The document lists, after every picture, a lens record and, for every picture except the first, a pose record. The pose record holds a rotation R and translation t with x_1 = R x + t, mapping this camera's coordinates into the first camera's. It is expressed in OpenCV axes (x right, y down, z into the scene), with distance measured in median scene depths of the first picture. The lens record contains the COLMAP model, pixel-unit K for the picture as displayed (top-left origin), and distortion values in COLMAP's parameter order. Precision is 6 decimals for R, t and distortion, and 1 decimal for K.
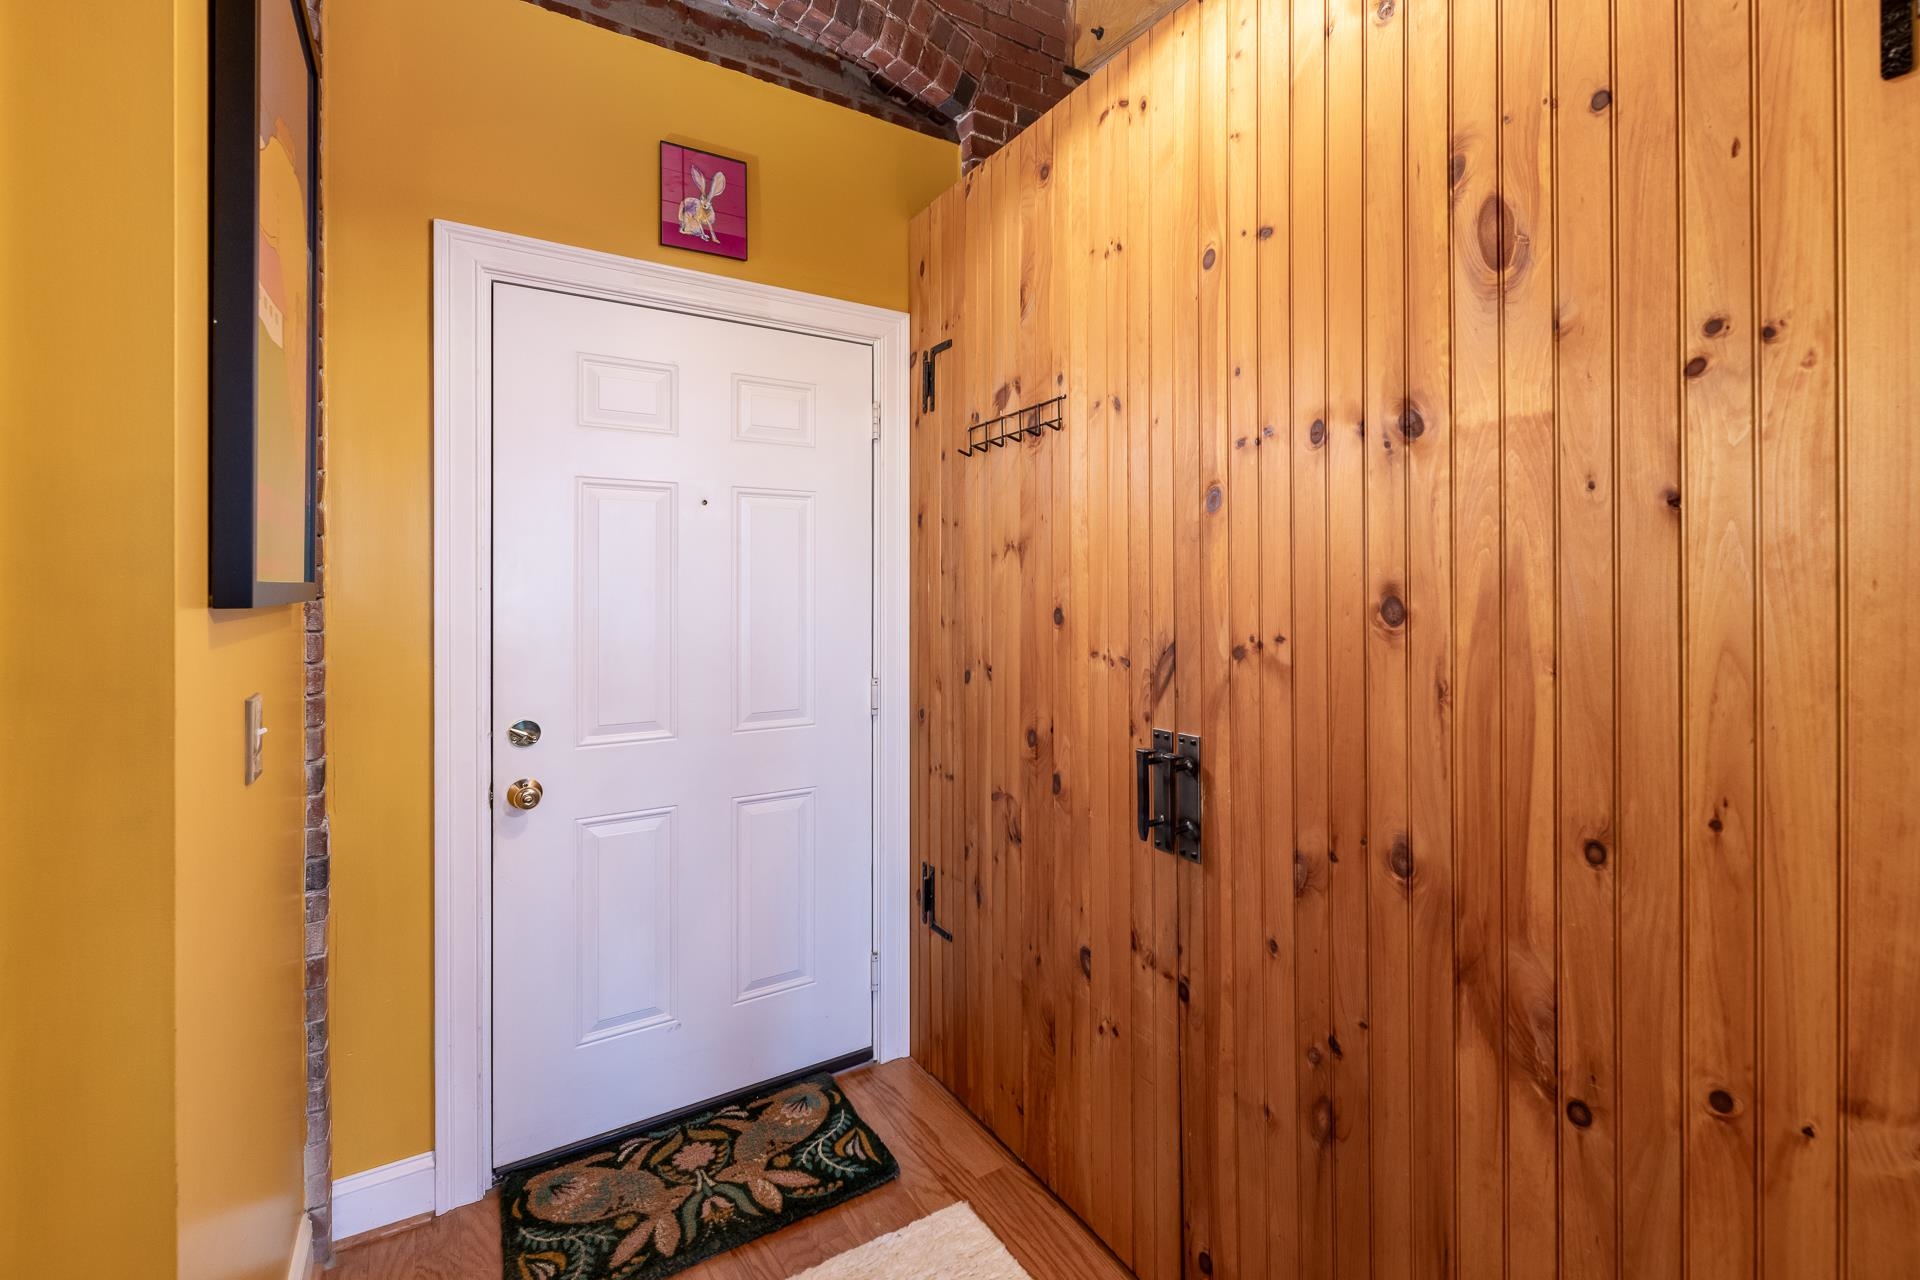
lens RADIAL K [[853.0, 0, 974.0], [0, 853.0, 585.7], [0, 0, 1]] dist [0.000359, 0.000058]
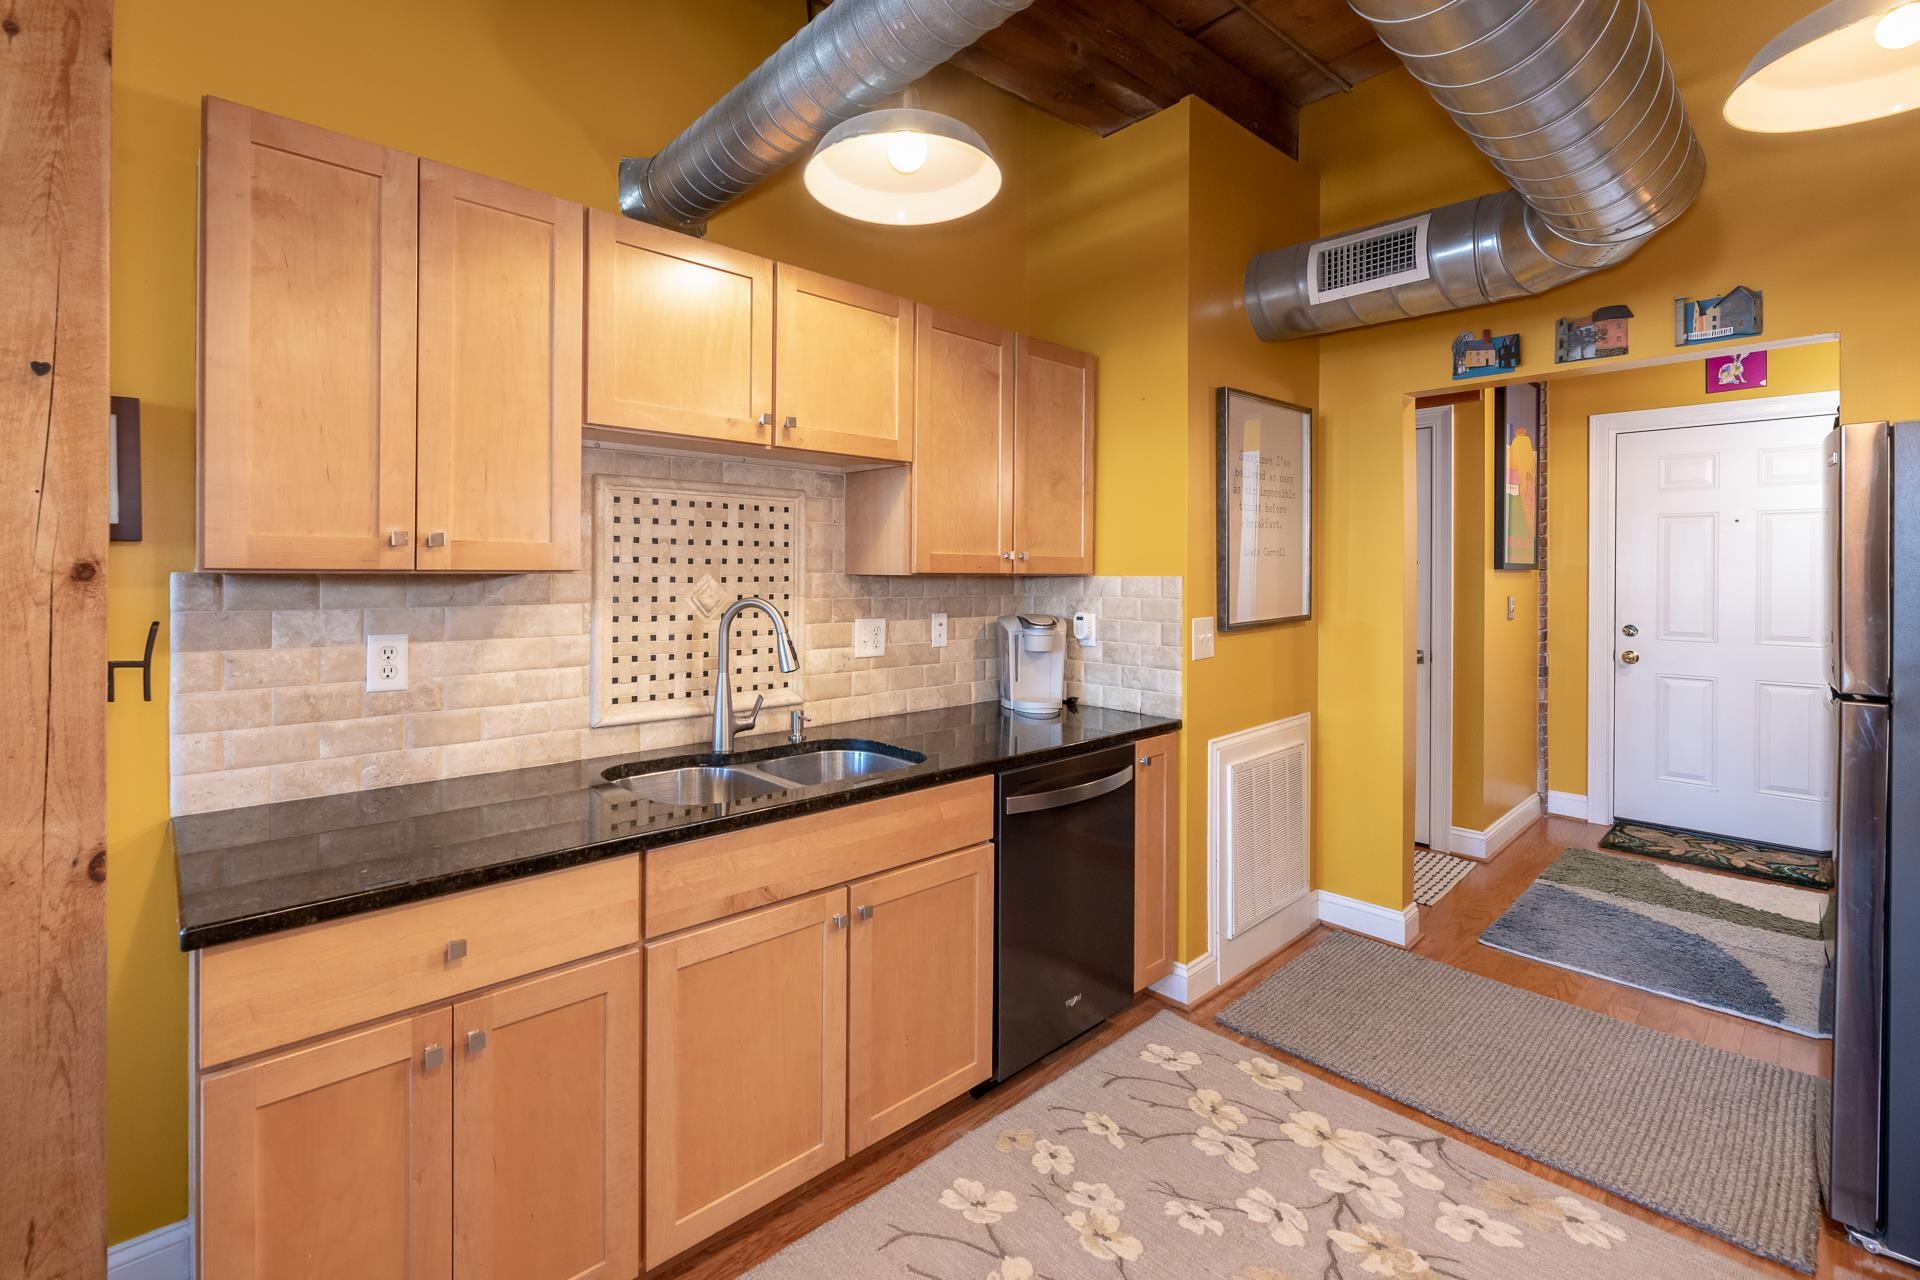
lens RADIAL K [[853.0, 0, 975.3], [0, 853.0, 575.1], [0, 0, 1]] dist [0.000359, 0.000058]
pose [[0.181916, 0.002008, -0.983312, 1.394558], [-0.007063, 0.999975, 0.000736, 0.036702], [0.983289, 0.006811, 0.181925, -1.132217]]
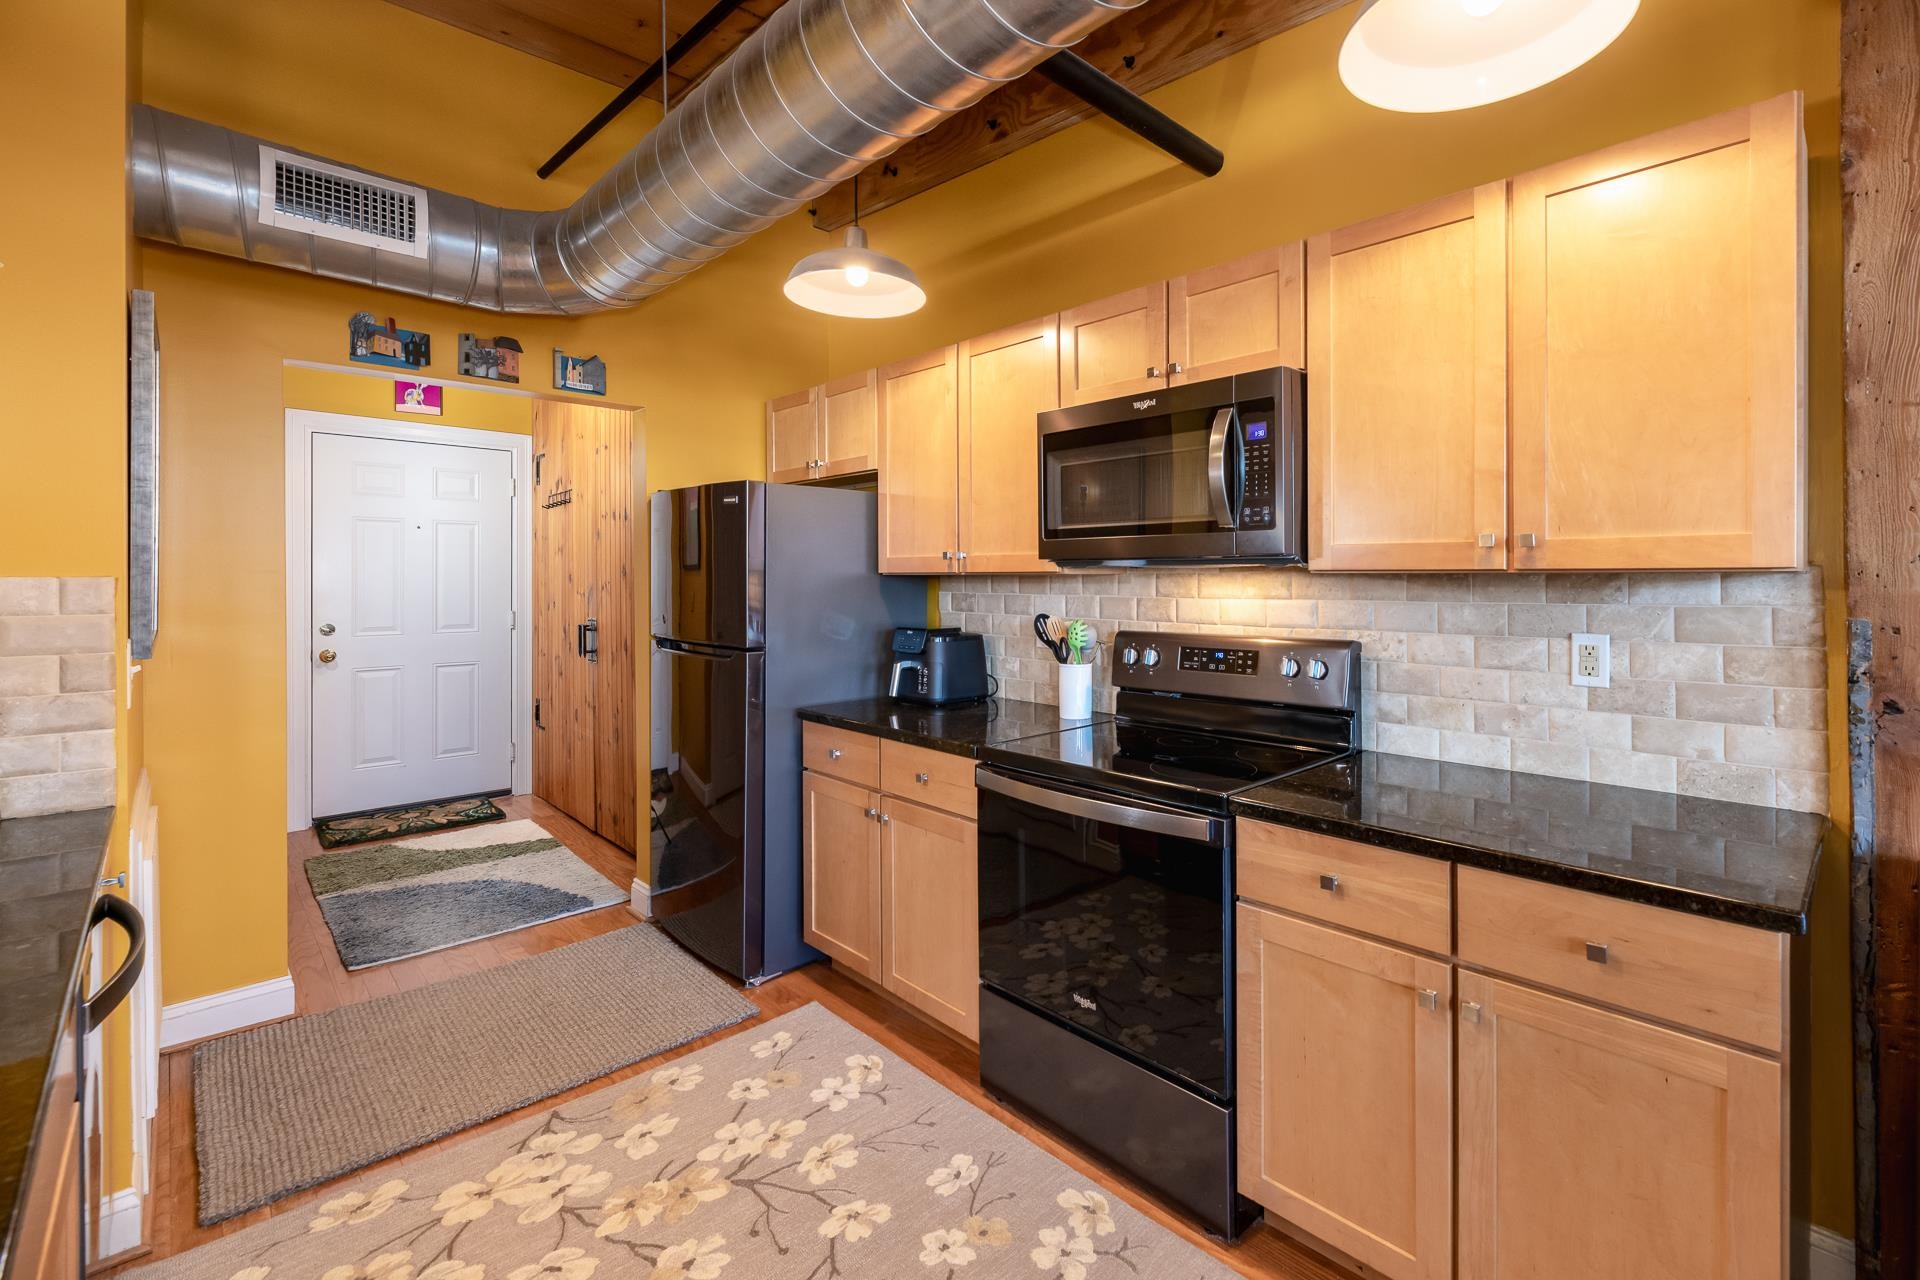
lens RADIAL K [[853.0, 0, 967.3], [0, 853.0, 582.6], [0, 0, 1]] dist [0.000359, 0.000058]
pose [[0.986656, -0.000980, 0.162817, 0.802453], [0.000556, 0.999996, 0.002655, 0.041112], [-0.162819, -0.002529, 0.986653, -1.552926]]
